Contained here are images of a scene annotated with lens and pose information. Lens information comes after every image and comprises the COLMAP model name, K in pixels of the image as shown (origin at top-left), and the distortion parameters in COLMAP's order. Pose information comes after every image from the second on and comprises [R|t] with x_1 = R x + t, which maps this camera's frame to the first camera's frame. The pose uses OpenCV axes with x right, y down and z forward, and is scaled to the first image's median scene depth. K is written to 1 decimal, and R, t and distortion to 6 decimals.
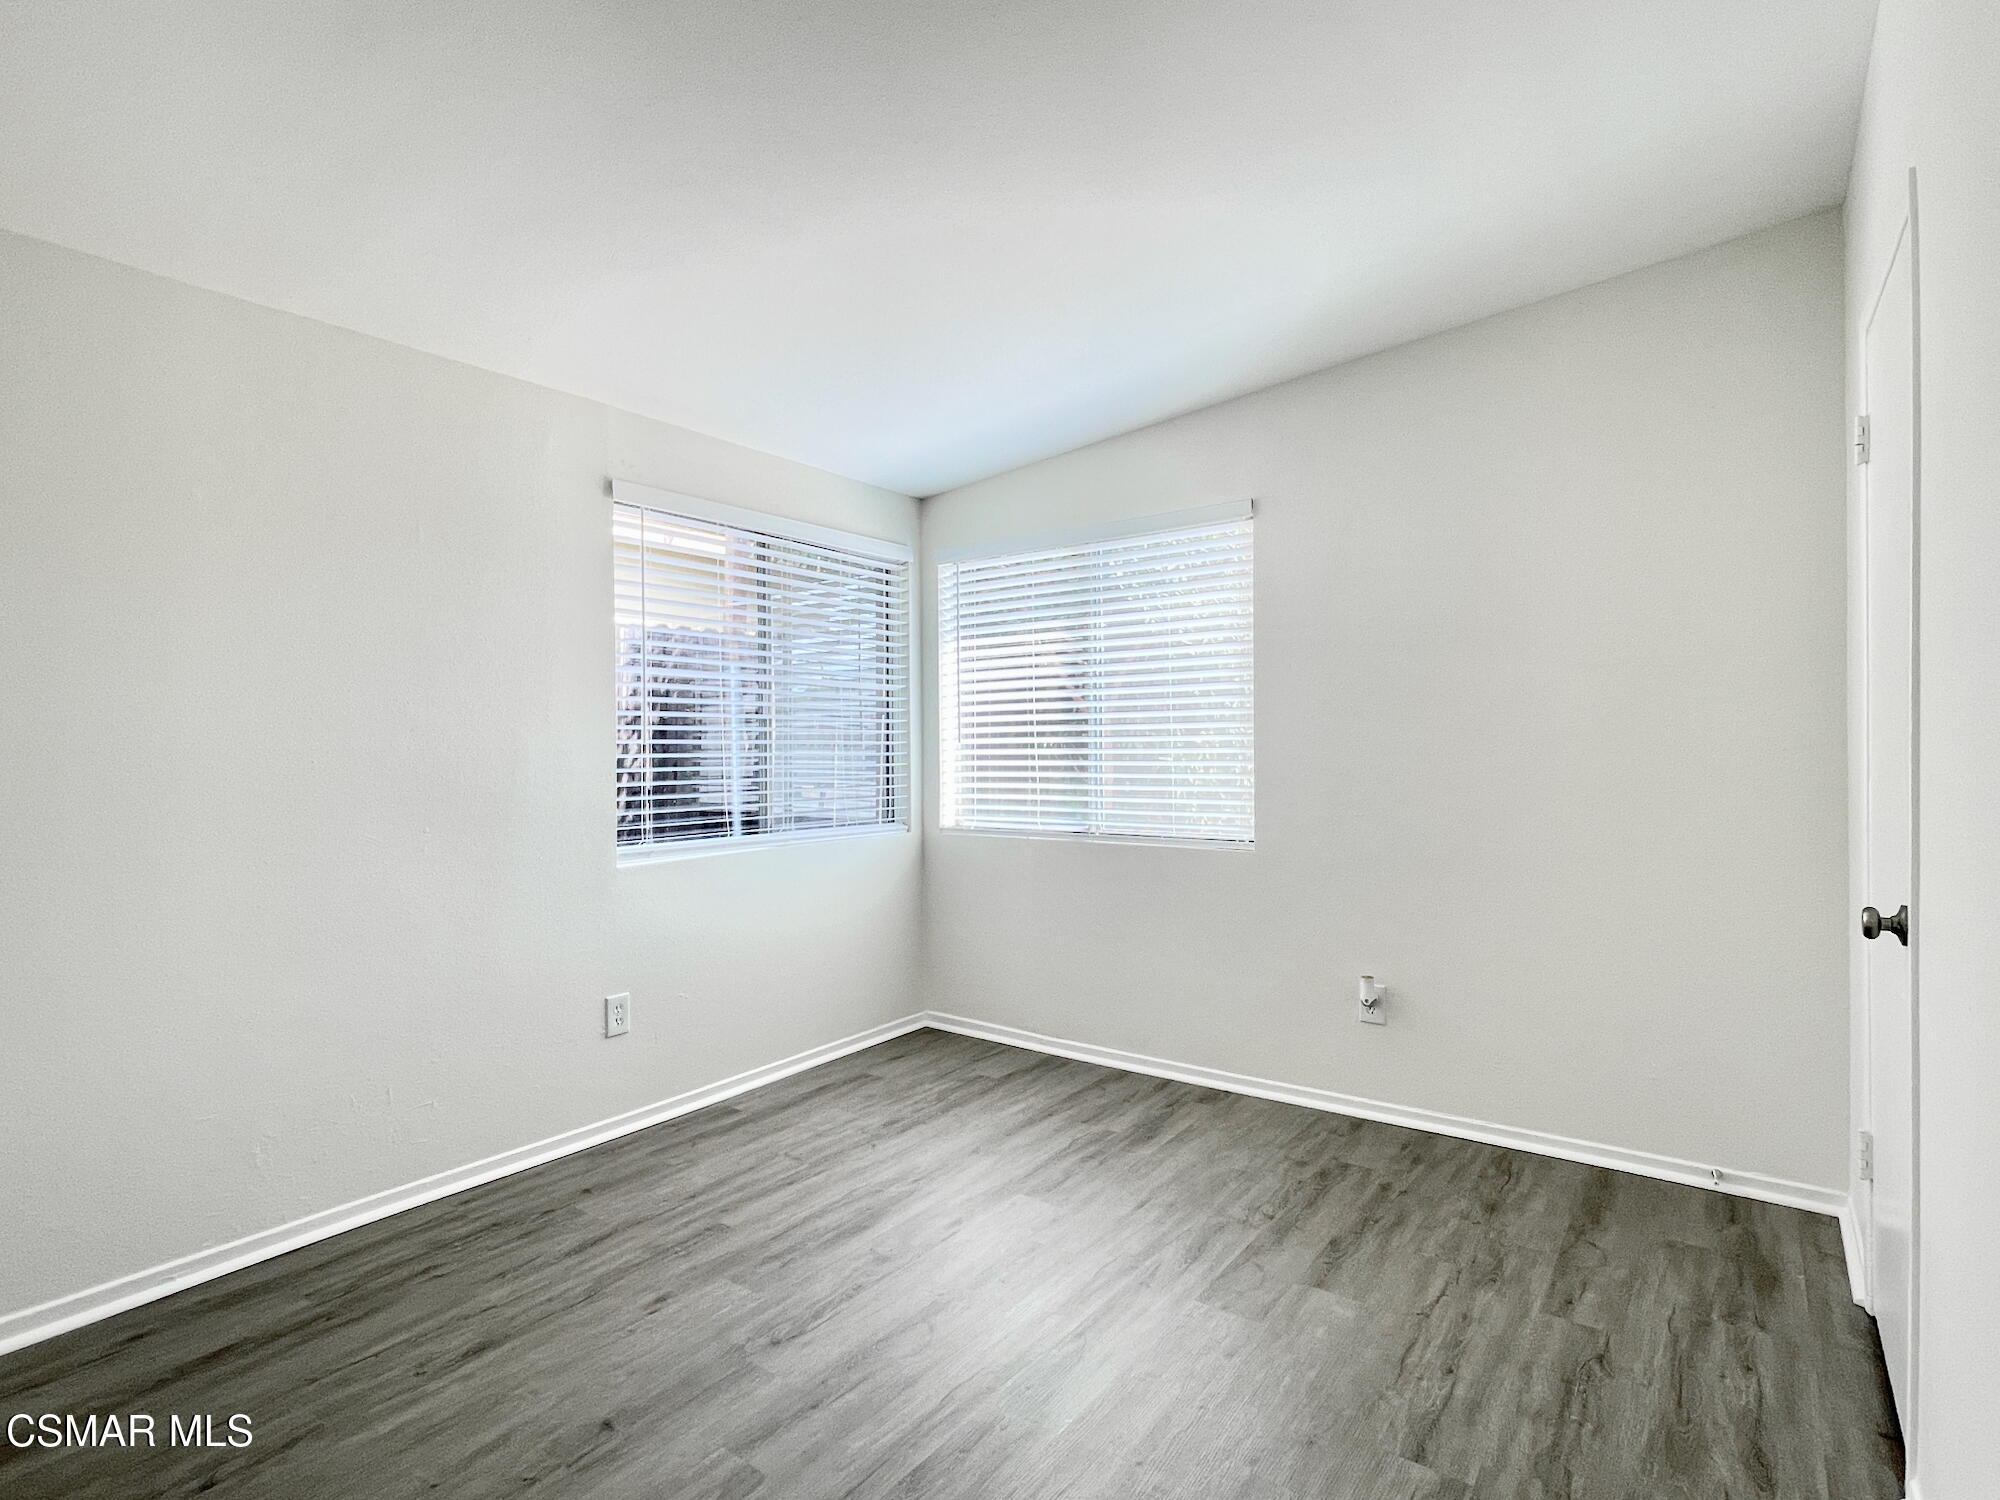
lens RADIAL K [[1009.1, 0, 992.0], [0, 1009.1, 752.4], [0, 0, 1]] dist [-0.007874, 0.005877]
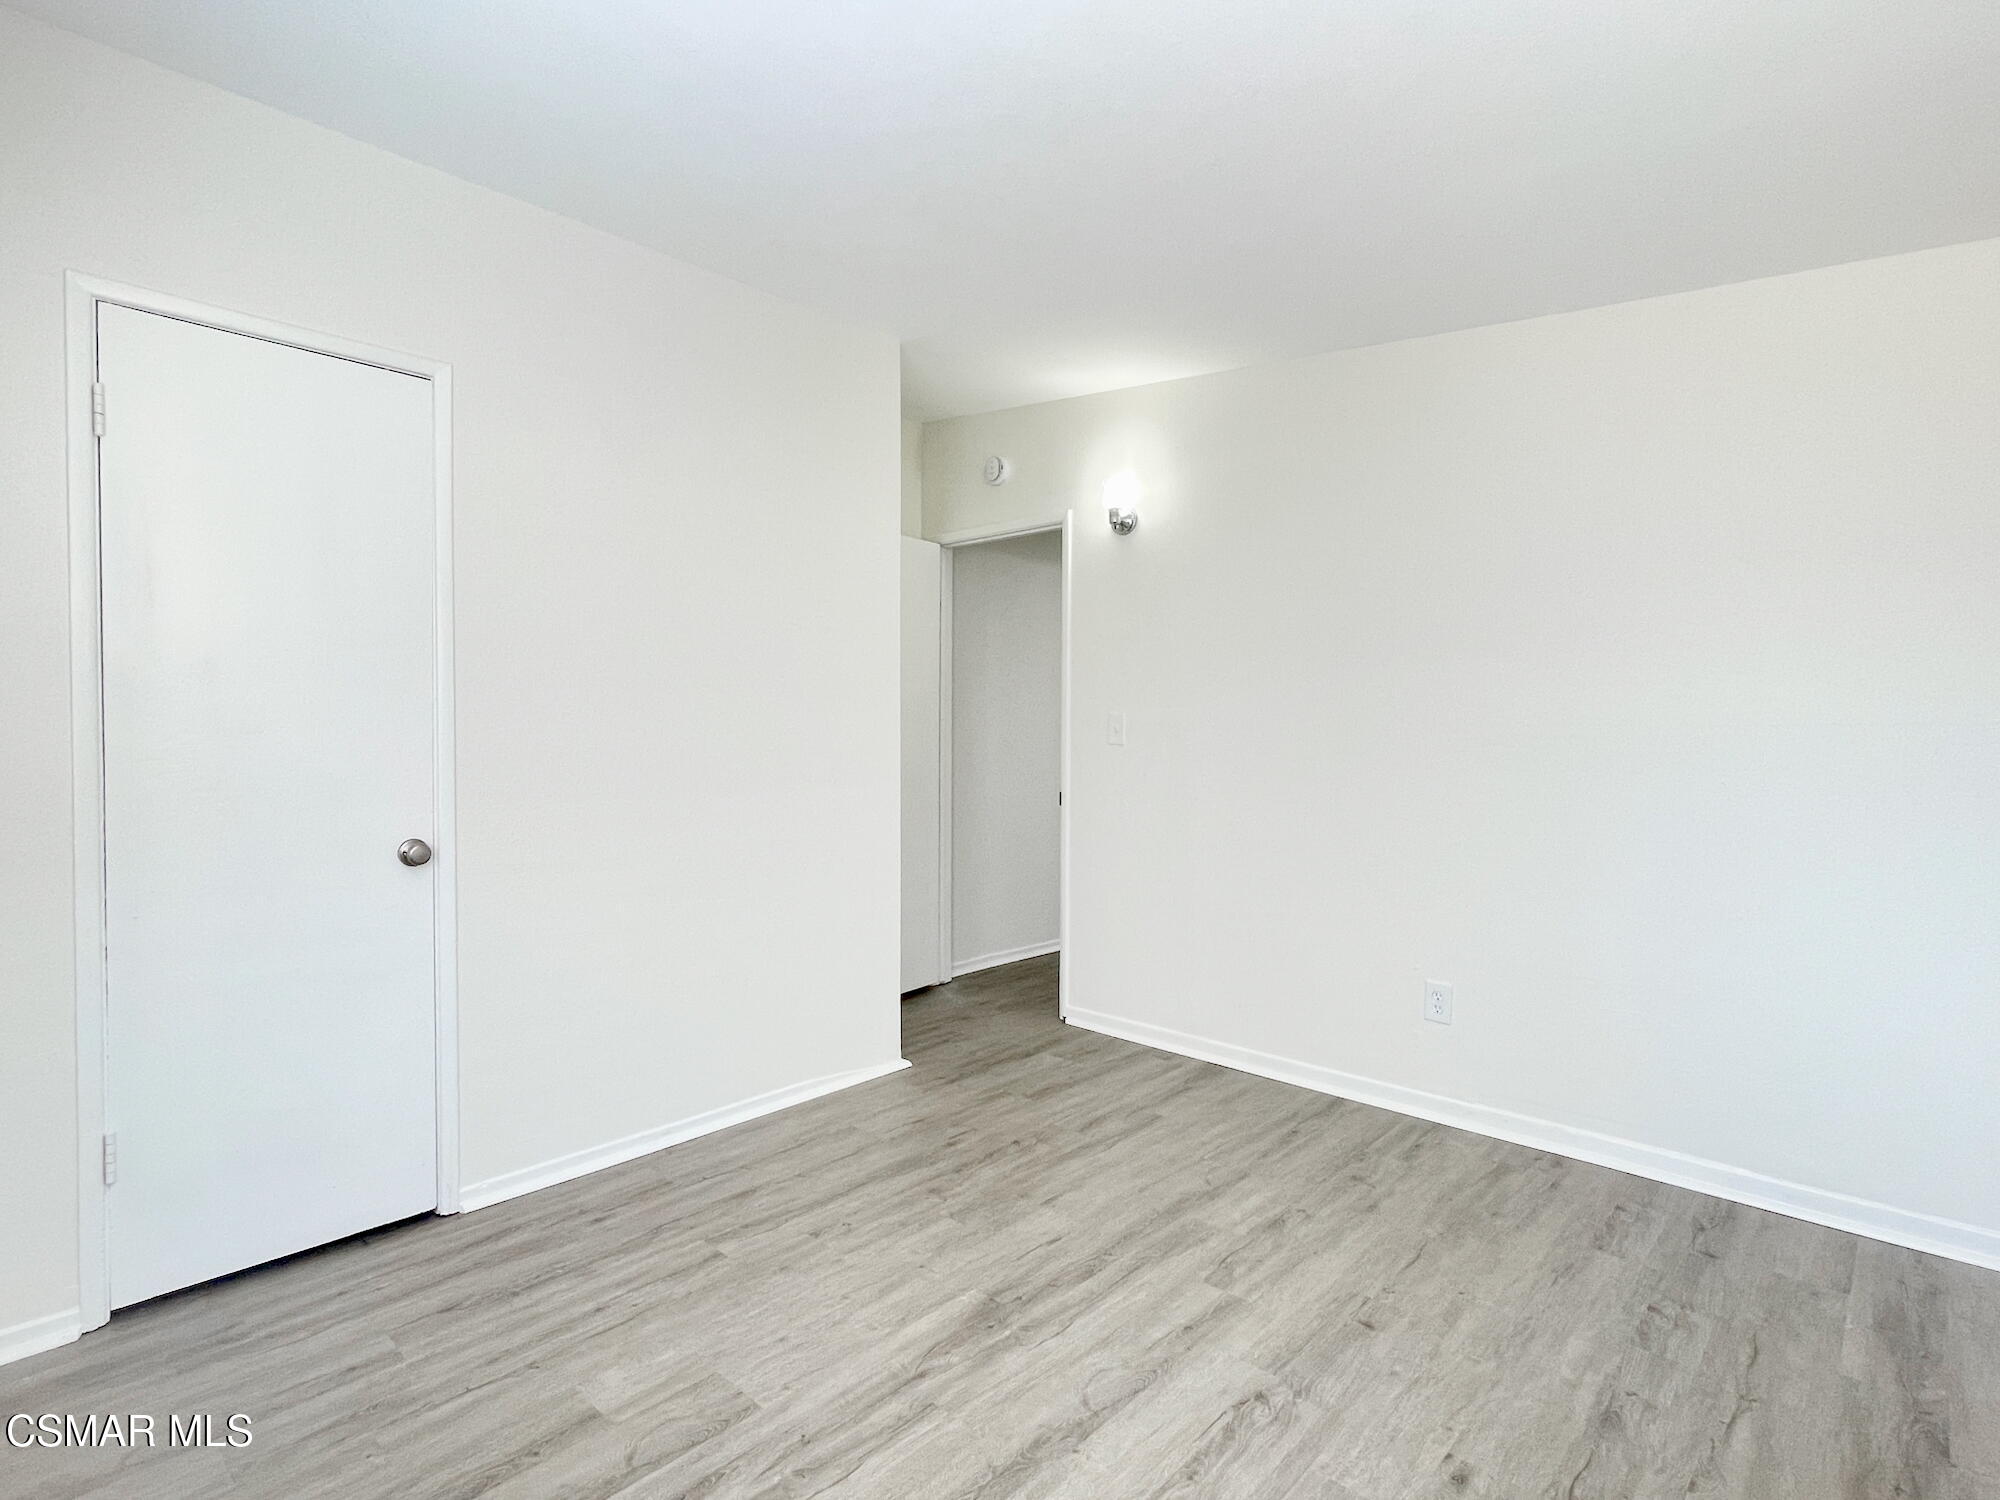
lens RADIAL K [[1009.1, 0, 992.0], [0, 1009.1, 752.4], [0, 0, 1]] dist [-0.007874, 0.005877]
pose [[-0.993948, 0.004754, 0.109750, -0.080409], [0.007314, 0.999710, 0.022930, -0.003501], [-0.109609, 0.023594, -0.993695, 1.904892]]
